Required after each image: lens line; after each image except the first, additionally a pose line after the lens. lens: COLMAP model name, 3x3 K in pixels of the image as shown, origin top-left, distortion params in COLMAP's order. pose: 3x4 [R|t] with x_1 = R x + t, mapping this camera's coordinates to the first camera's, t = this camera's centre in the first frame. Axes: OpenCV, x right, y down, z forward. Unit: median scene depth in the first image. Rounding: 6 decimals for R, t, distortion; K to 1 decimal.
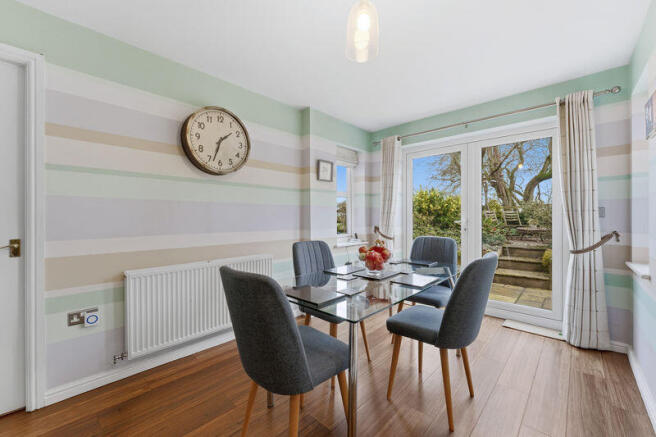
lens RADIAL K [[267.2, 0, 324.8], [0, 267.2, 218.1], [0, 0, 1]] dist [-0.006497, 0.001510]
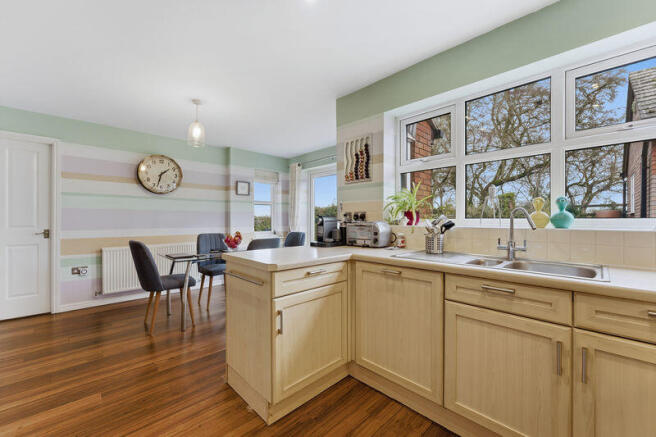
lens RADIAL K [[267.2, 0, 326.9], [0, 267.2, 218.8], [0, 0, 1]] dist [-0.006497, 0.001510]
pose [[0.999602, 0.001140, -0.028201, 0.716832], [-0.001295, 0.999984, -0.005499, 0.003131], [0.028194, 0.005533, 0.999587, -0.672308]]
